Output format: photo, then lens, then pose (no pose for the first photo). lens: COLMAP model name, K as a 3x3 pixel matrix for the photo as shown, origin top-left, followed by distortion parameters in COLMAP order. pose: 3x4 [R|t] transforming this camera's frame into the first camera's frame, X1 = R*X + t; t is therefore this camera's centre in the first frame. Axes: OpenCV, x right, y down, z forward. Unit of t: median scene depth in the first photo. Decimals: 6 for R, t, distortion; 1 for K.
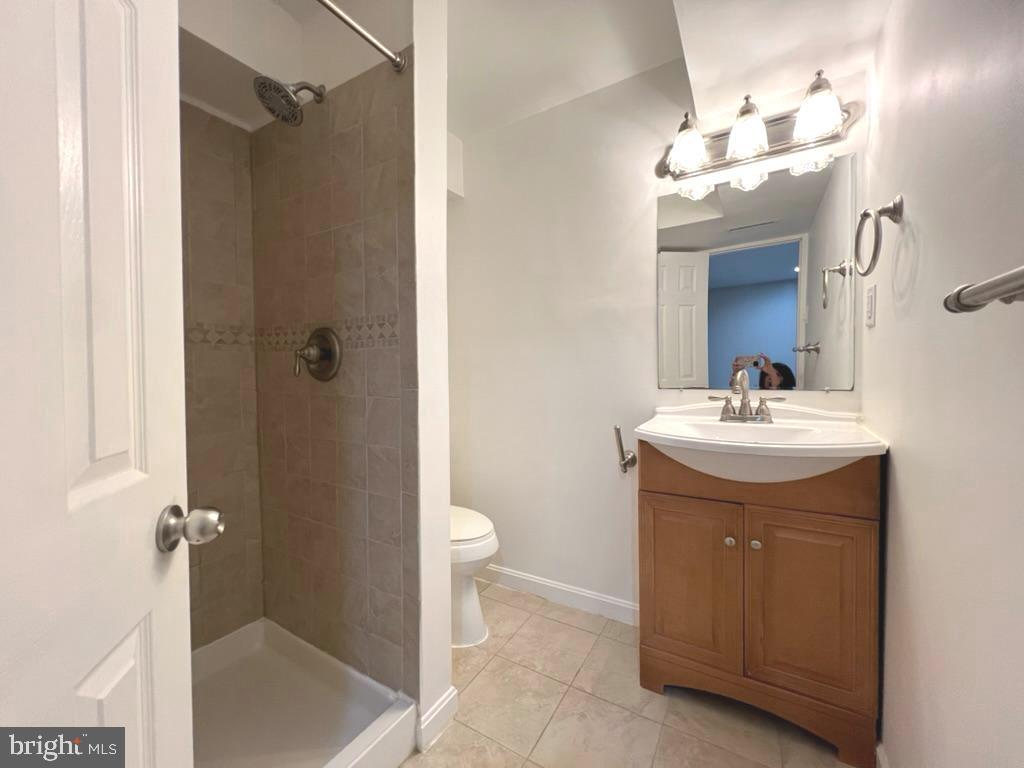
lens RADIAL K [[409.2, 0, 509.6], [0, 409.2, 383.5], [0, 0, 1]] dist [-0.002393, 0.000917]
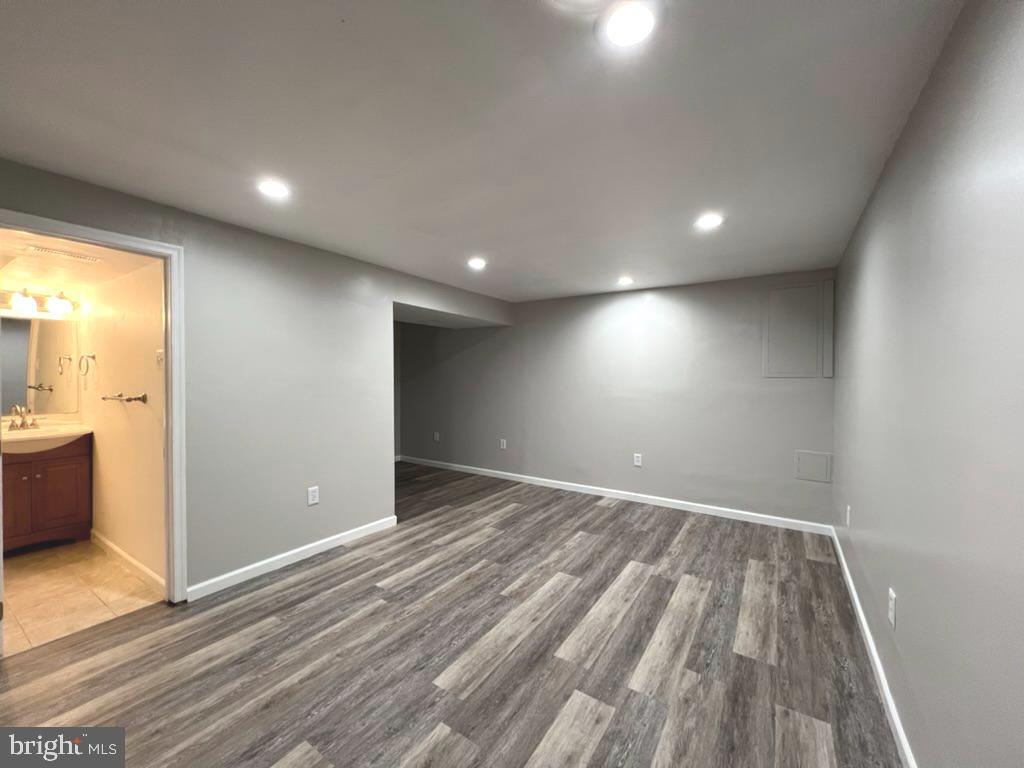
lens RADIAL K [[408.0, 0, 512.9], [0, 408.0, 381.1], [0, 0, 1]] dist [-0.000934, -0.000147]
pose [[0.022197, 0.009058, 0.999713, -1.719744], [0.033765, 0.999382, -0.009805, -0.065181], [-0.999183, 0.033972, 0.021878, -1.860133]]
